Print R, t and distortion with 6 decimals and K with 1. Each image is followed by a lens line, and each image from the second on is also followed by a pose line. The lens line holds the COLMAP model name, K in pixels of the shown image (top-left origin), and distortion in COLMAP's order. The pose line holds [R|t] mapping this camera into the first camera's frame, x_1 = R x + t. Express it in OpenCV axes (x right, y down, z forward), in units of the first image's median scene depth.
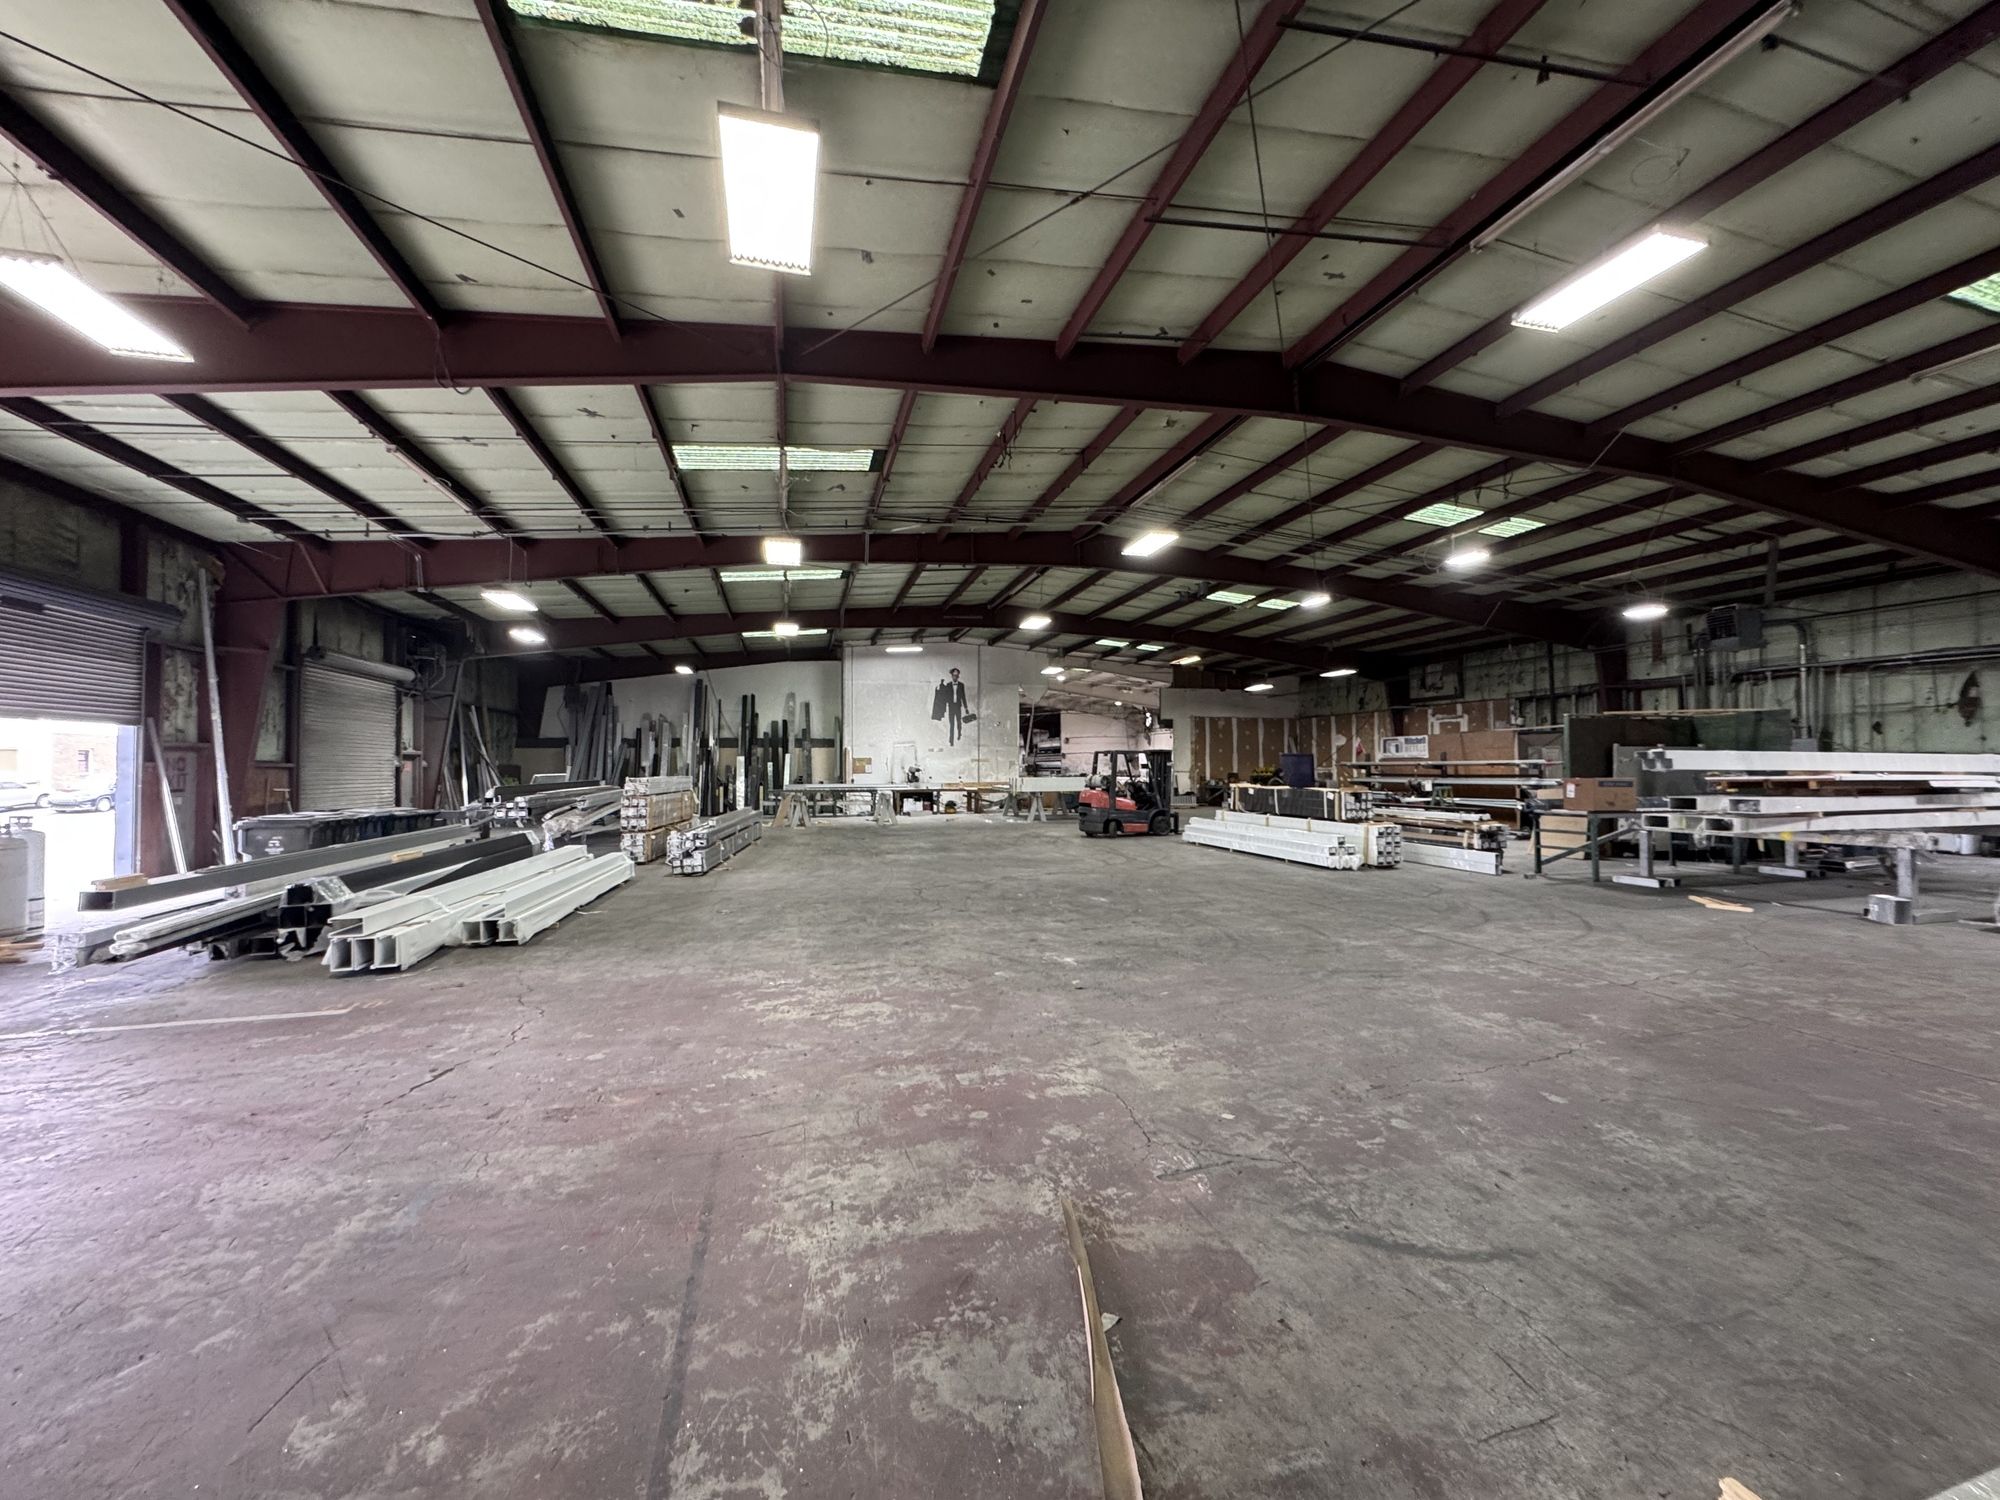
lens RADIAL K [[795.9, 0, 1000.0], [0, 795.9, 750.0], [0, 0, 1]] dist [-0.002175, -0.000088]
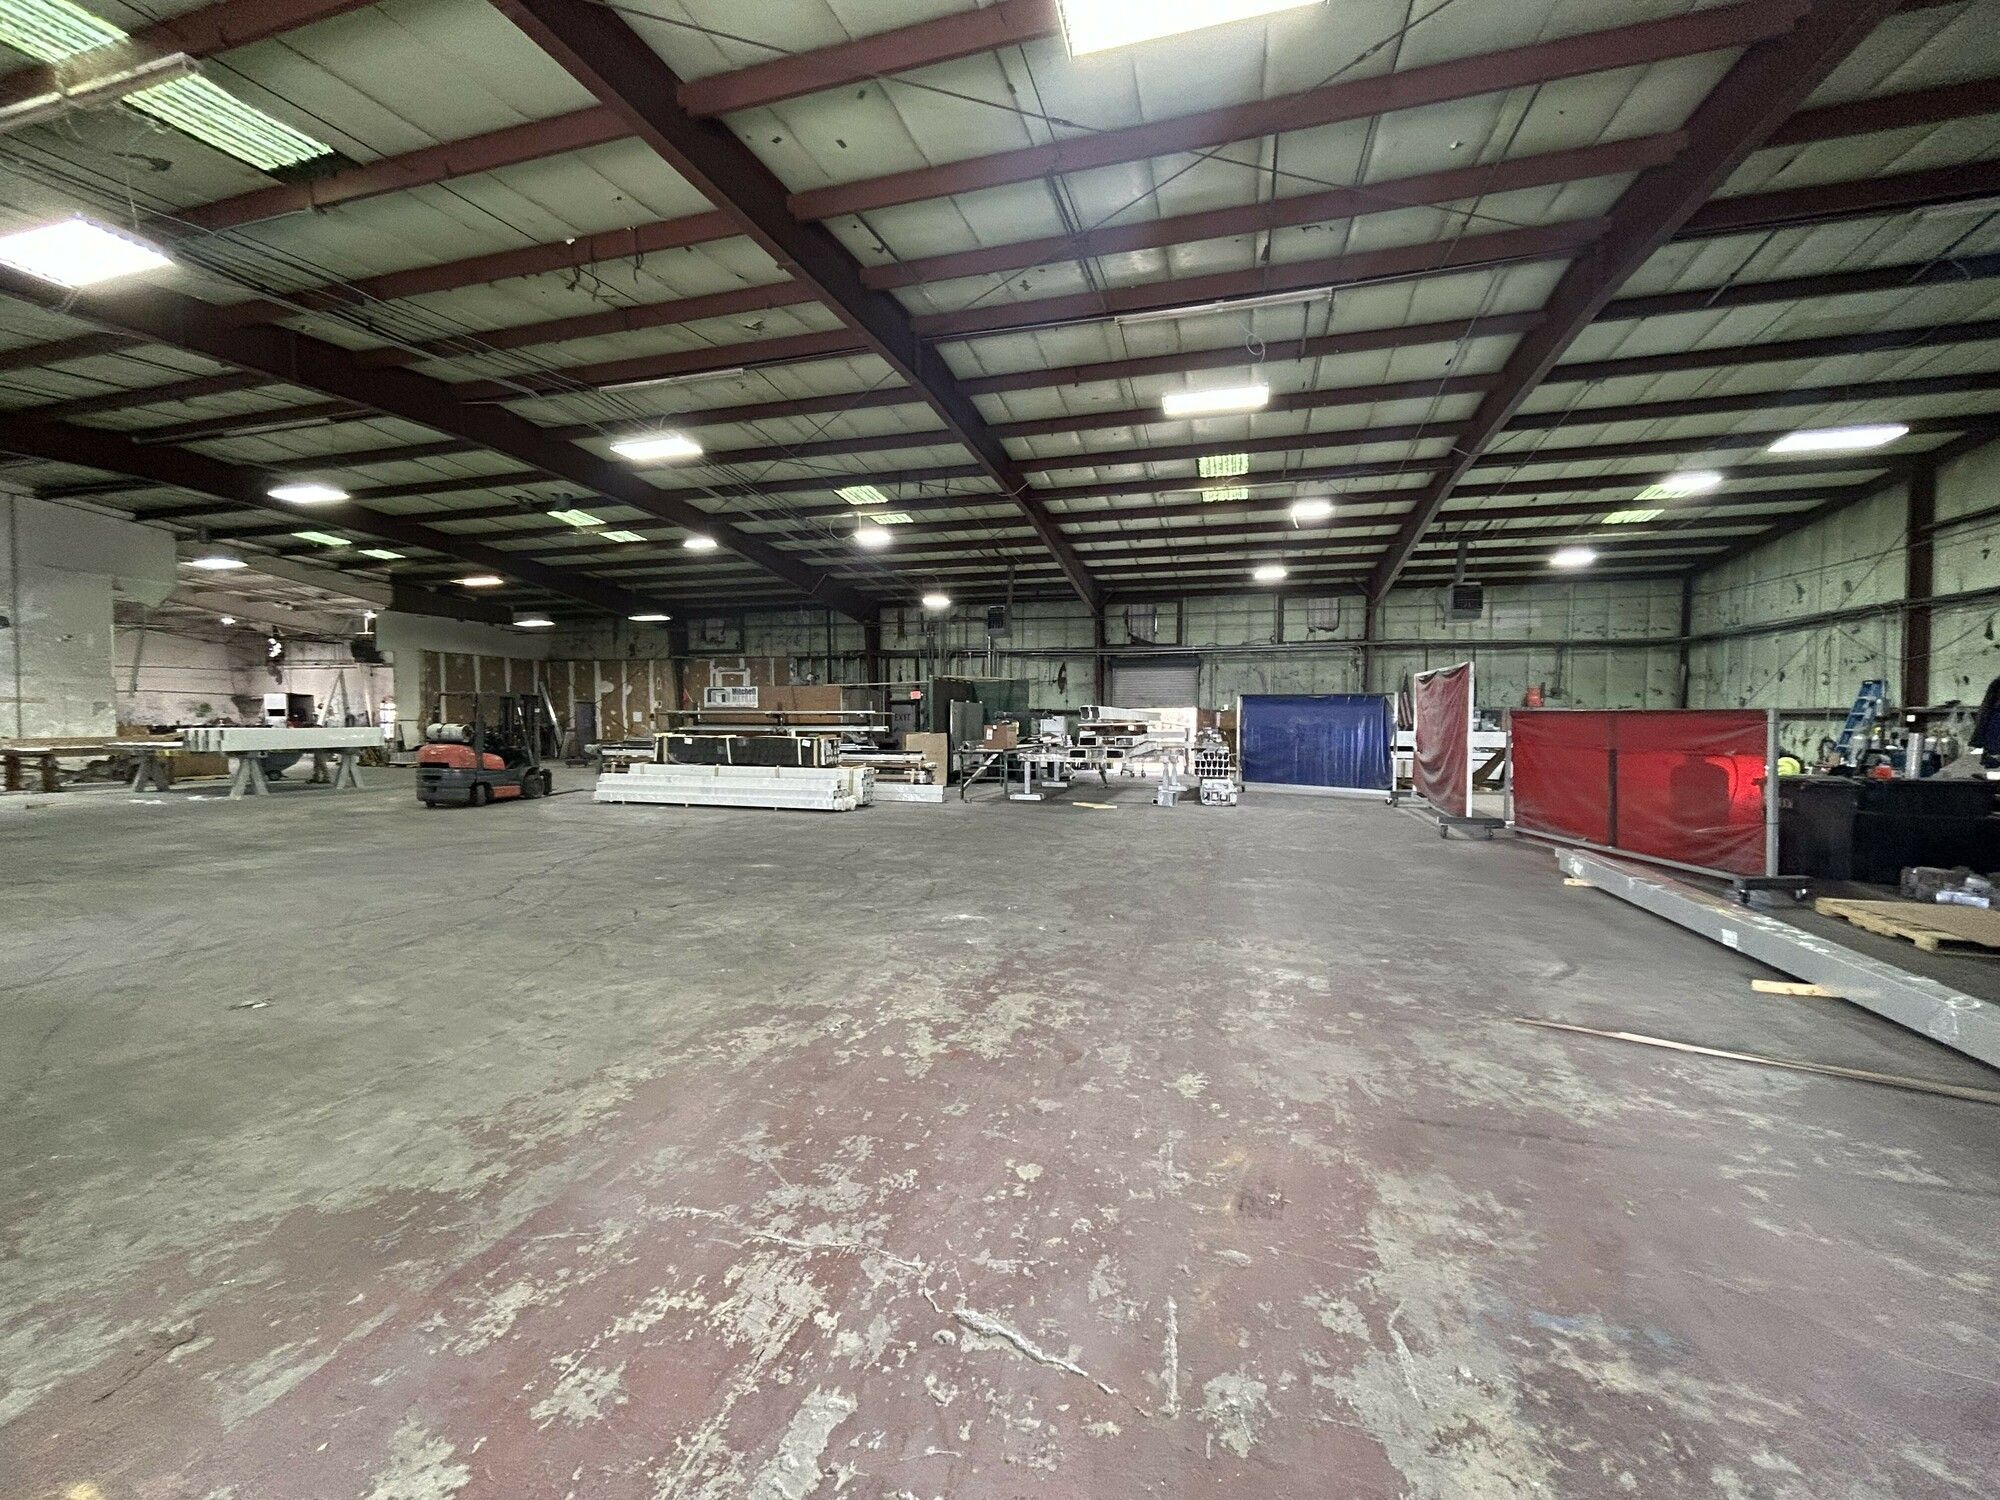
lens RADIAL K [[802.6, 0, 1000.0], [0, 802.6, 750.0], [0, 0, 1]] dist [-0.002015, -0.000043]
pose [[0.513673, -0.030443, 0.857446, -0.386369], [-0.024318, 0.998452, 0.050017, 0.008291], [-0.857642, -0.046544, 0.512137, 0.260800]]
